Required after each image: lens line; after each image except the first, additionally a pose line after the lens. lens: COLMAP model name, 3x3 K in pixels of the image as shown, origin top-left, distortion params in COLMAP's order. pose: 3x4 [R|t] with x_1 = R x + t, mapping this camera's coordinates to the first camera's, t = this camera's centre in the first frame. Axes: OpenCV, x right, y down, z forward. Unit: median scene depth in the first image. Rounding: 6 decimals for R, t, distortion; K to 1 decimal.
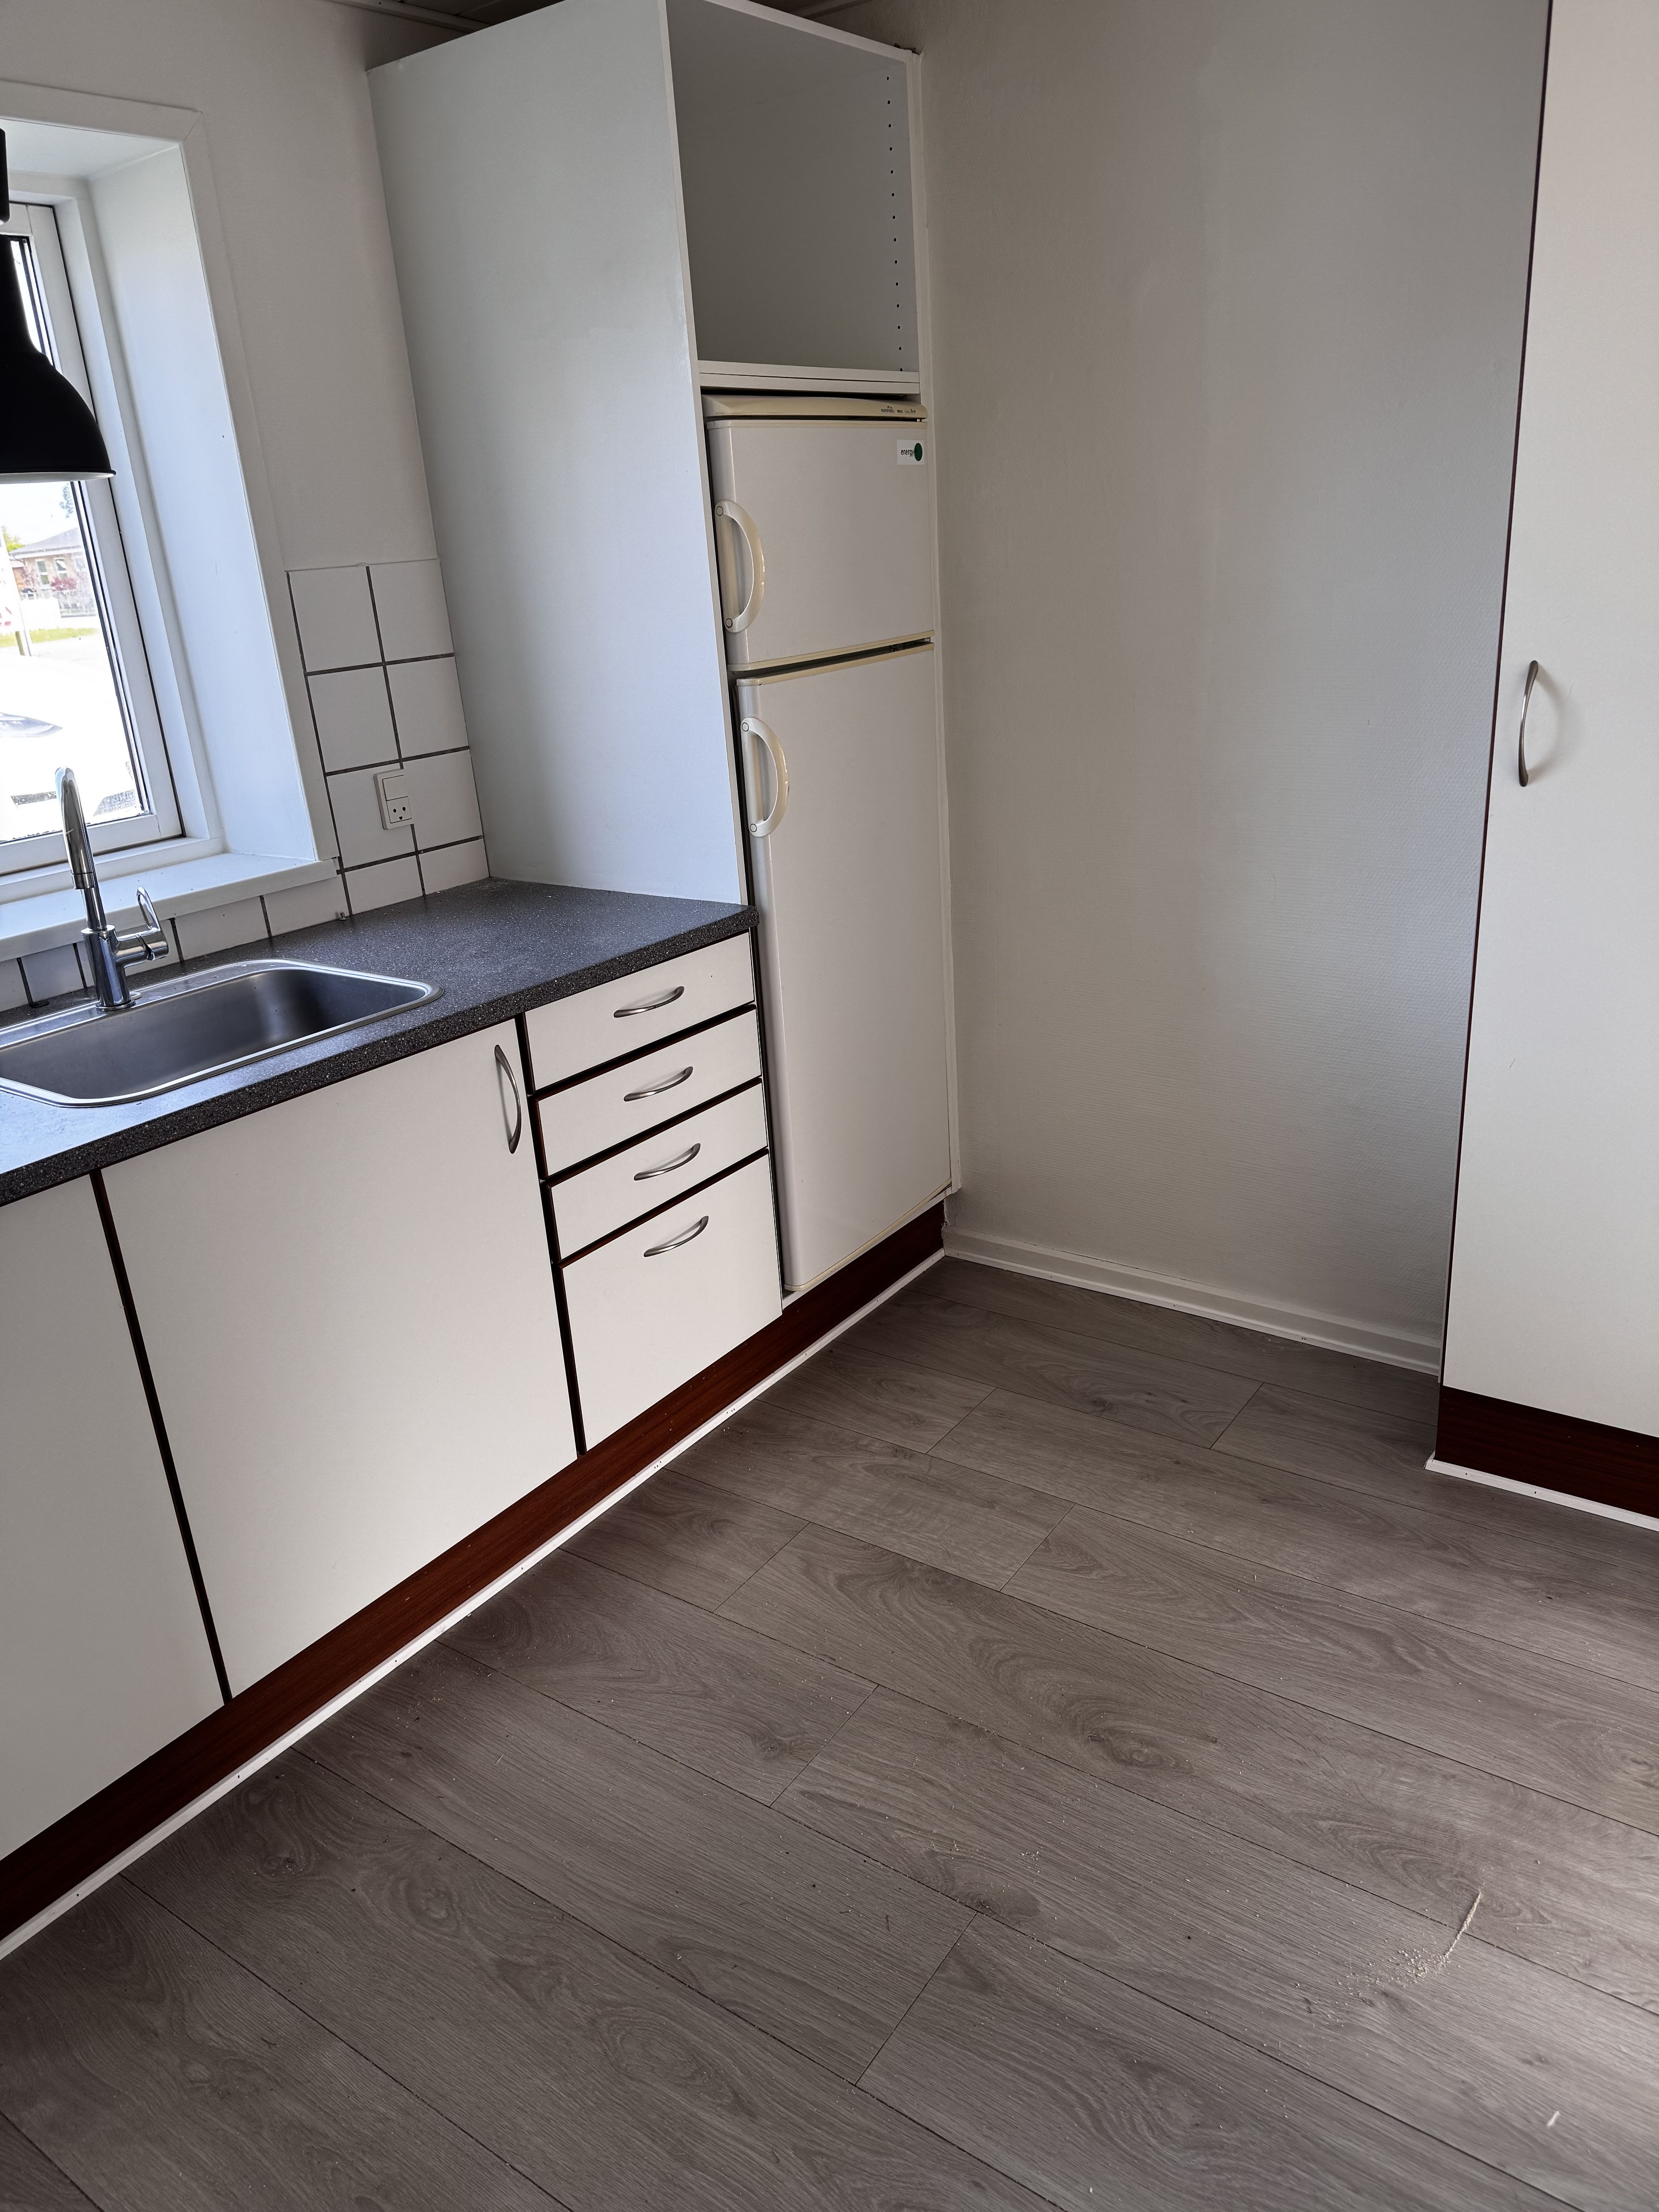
lens RADIAL K [[1583.4, 0, 866.1], [0, 1583.4, 1112.8], [0, 0, 1]] dist [0.058454, -0.036908]
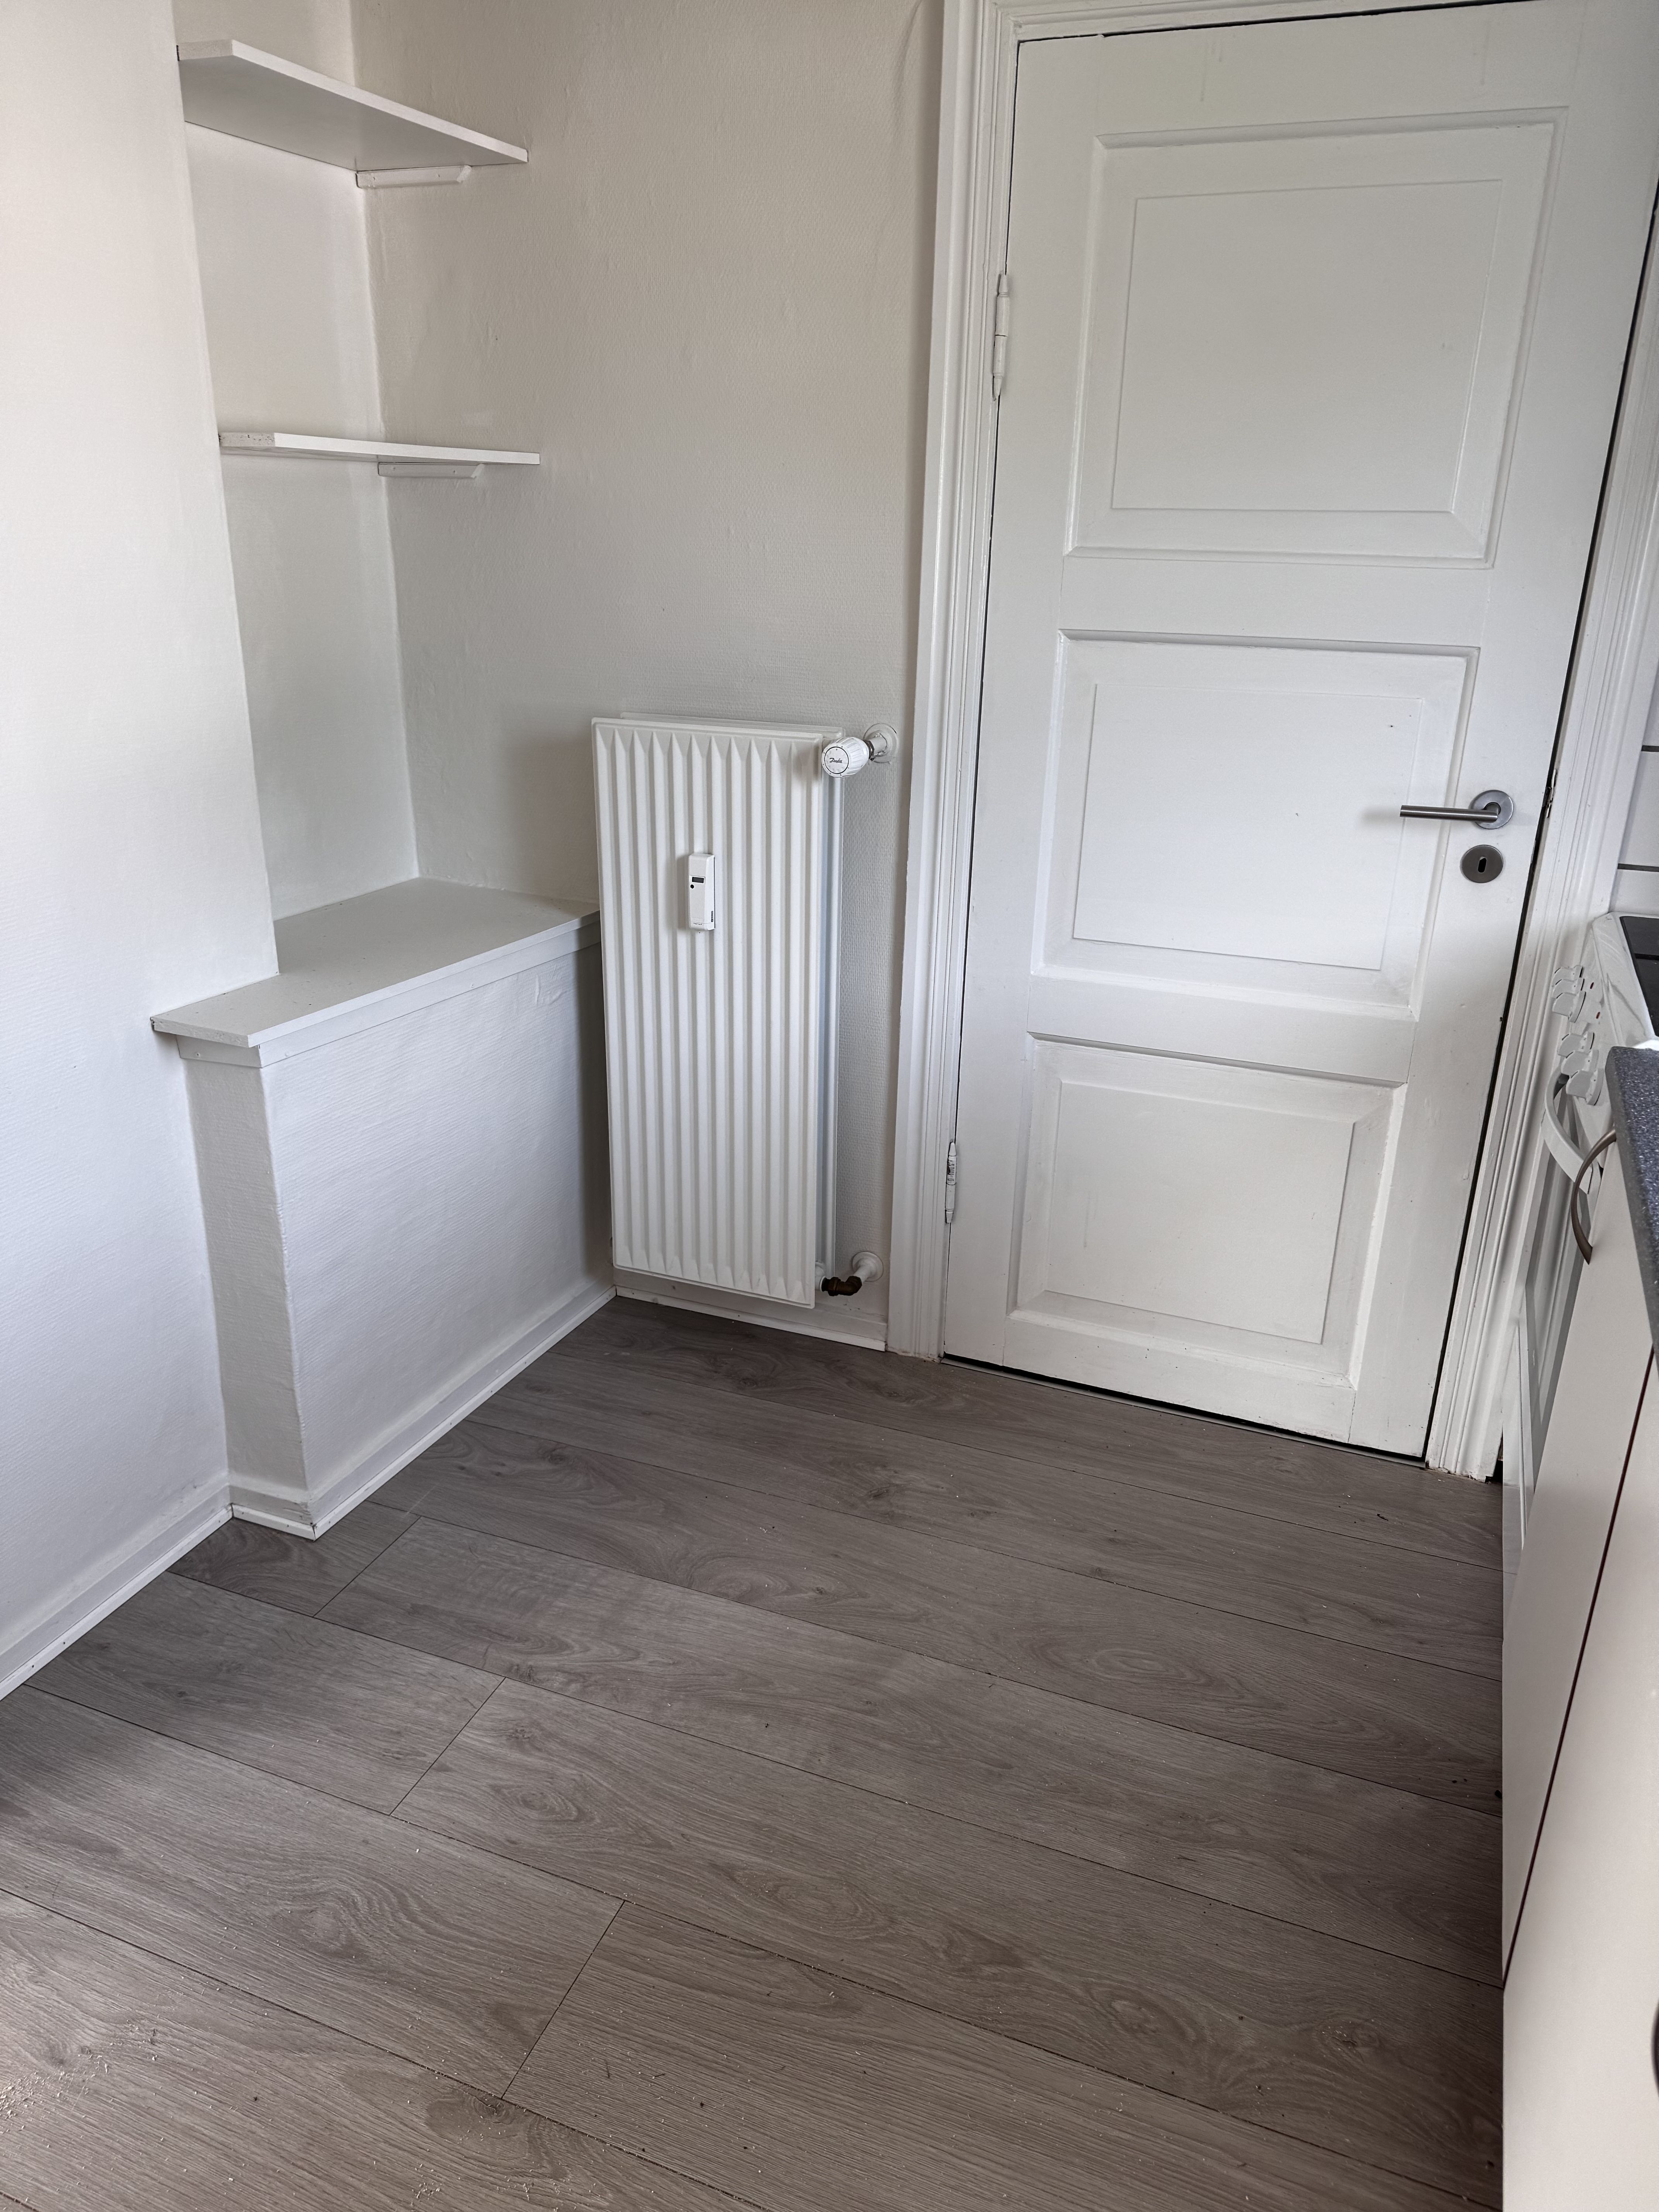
lens RADIAL K [[1583.4, 0, 840.8], [0, 1583.4, 1094.0], [0, 0, 1]] dist [0.058454, -0.036908]
pose [[-0.972809, 0.137890, -0.186089, -0.020921], [-0.023123, 0.741626, 0.670415, -0.491244], [0.230451, 0.656488, -0.718272, 1.346913]]
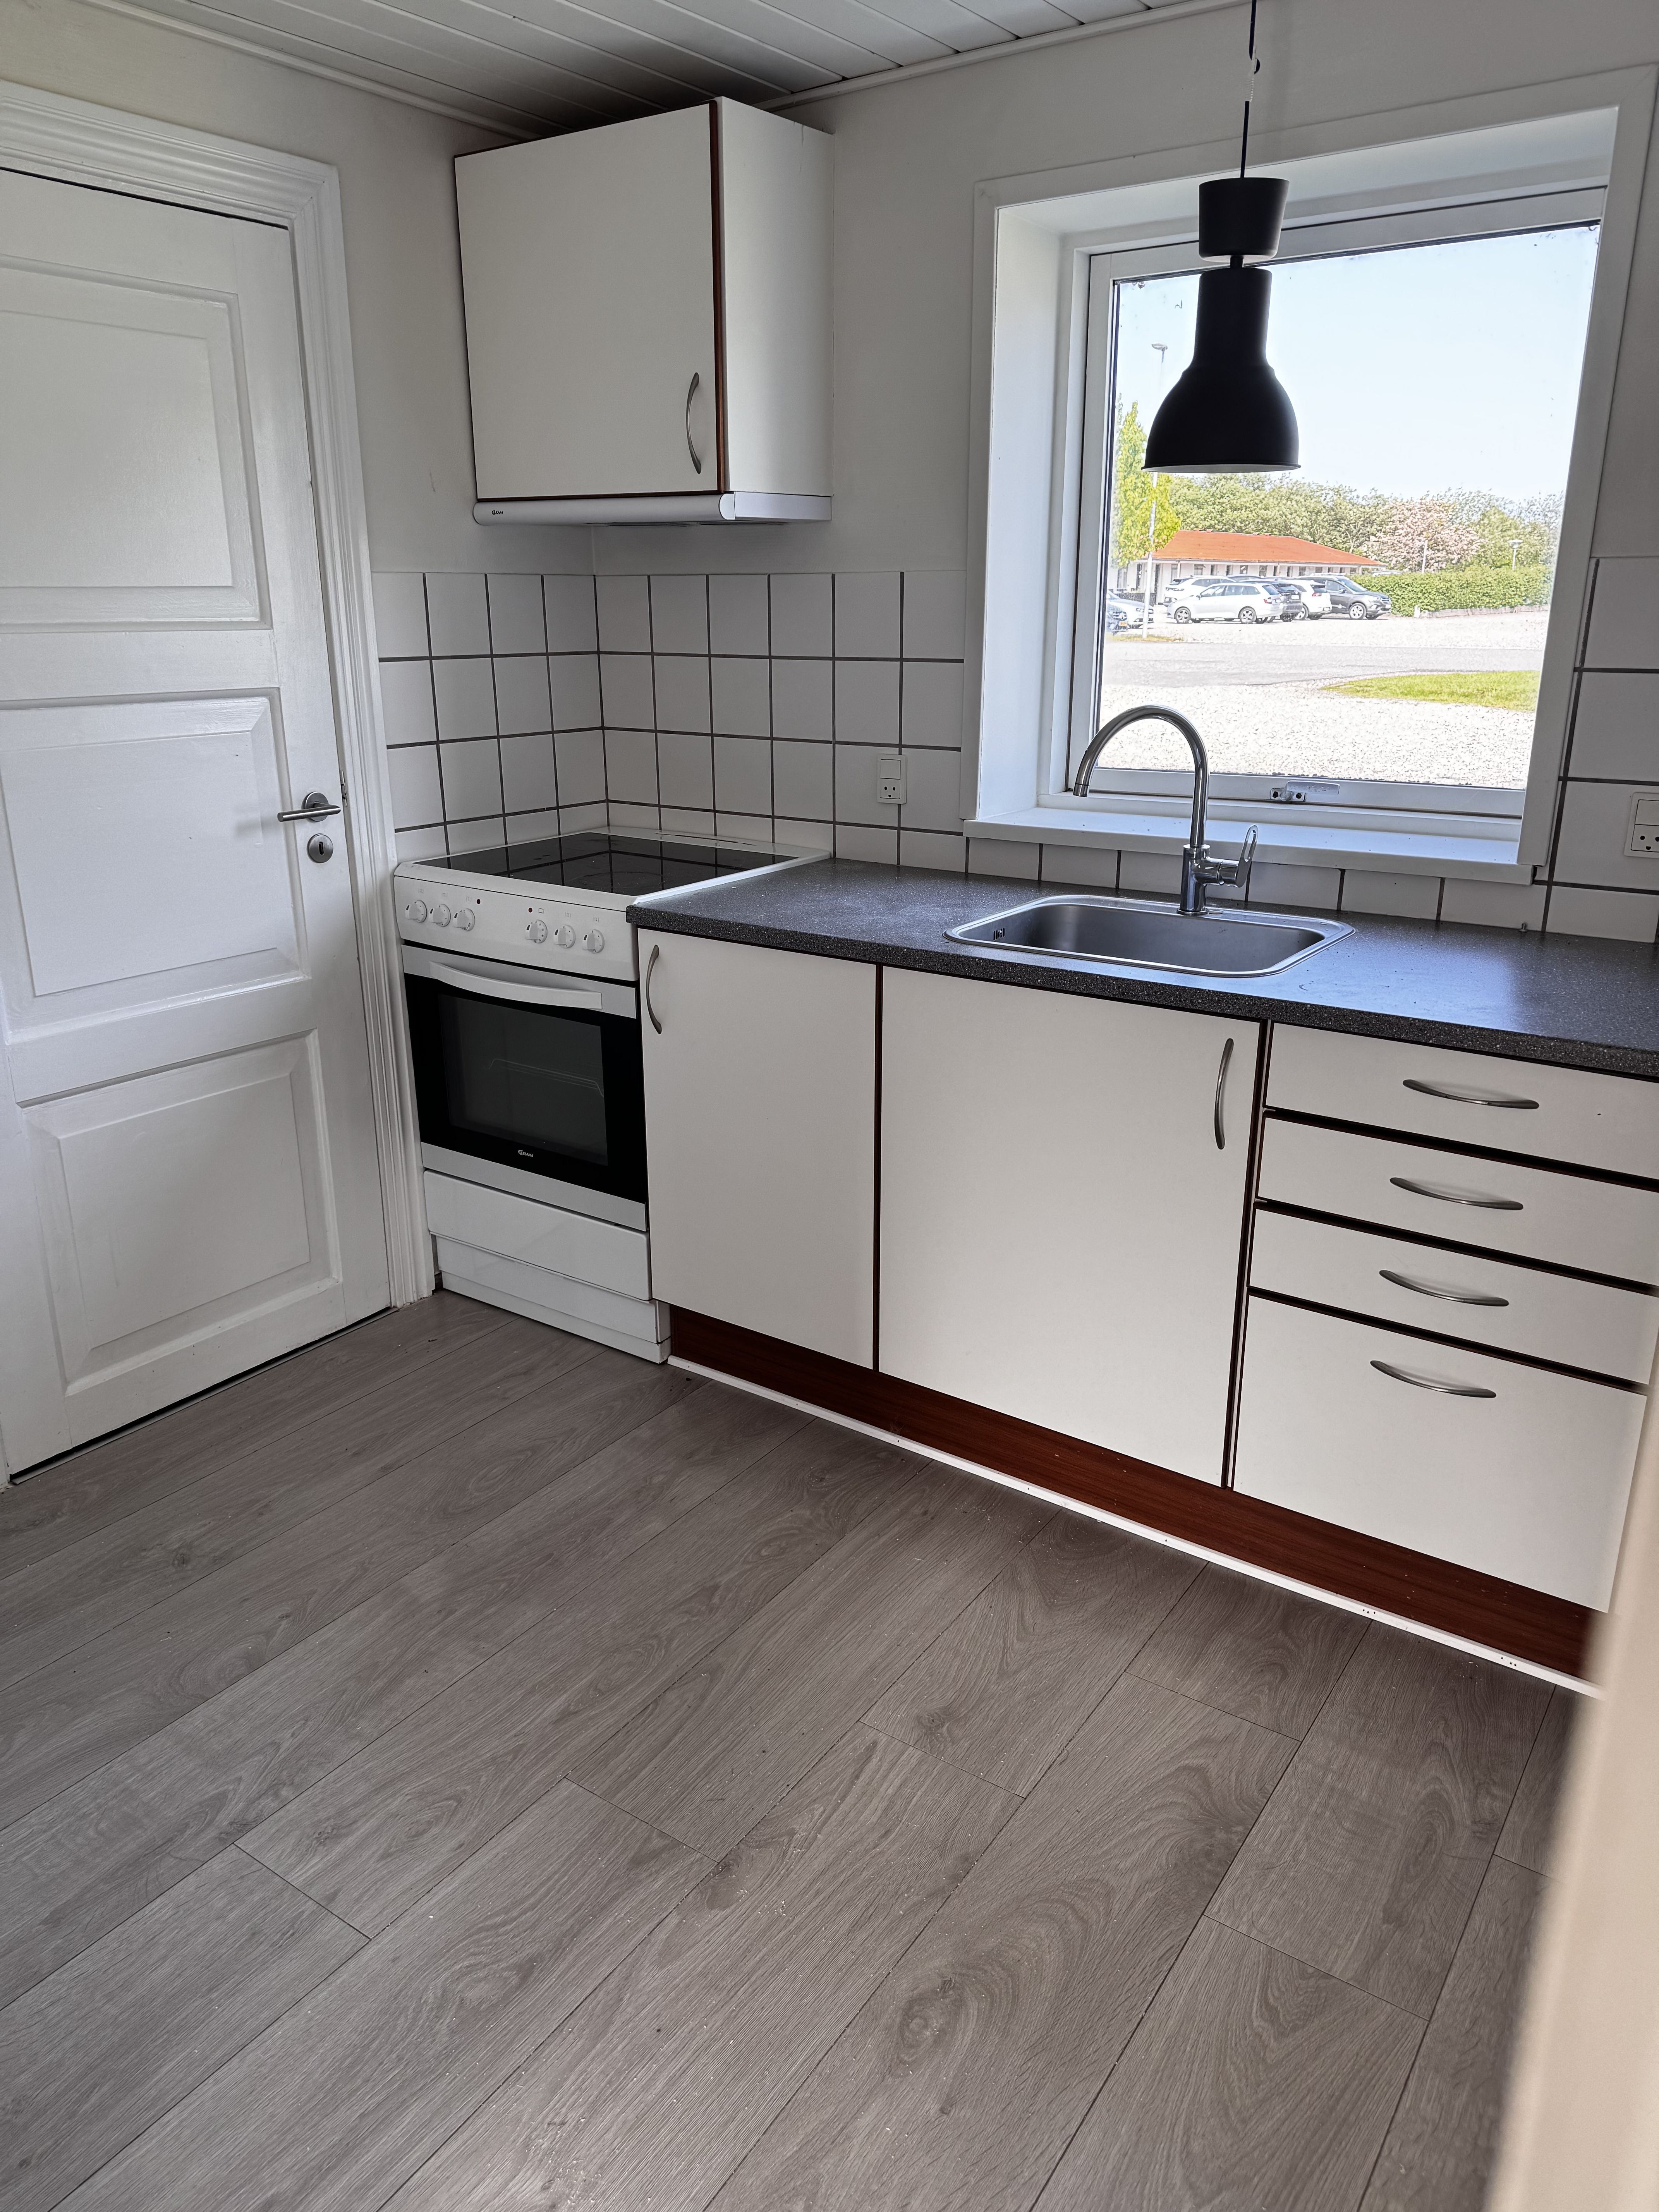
lens RADIAL K [[1583.4, 0, 780.4], [0, 1583.4, 1096.0], [0, 0, 1]] dist [0.058454, -0.036908]
pose [[-0.013635, 0.369585, -0.929097, 0.877028], [-0.354813, 0.866928, 0.350062, -0.320622], [0.934838, 0.334428, 0.119313, 0.770156]]
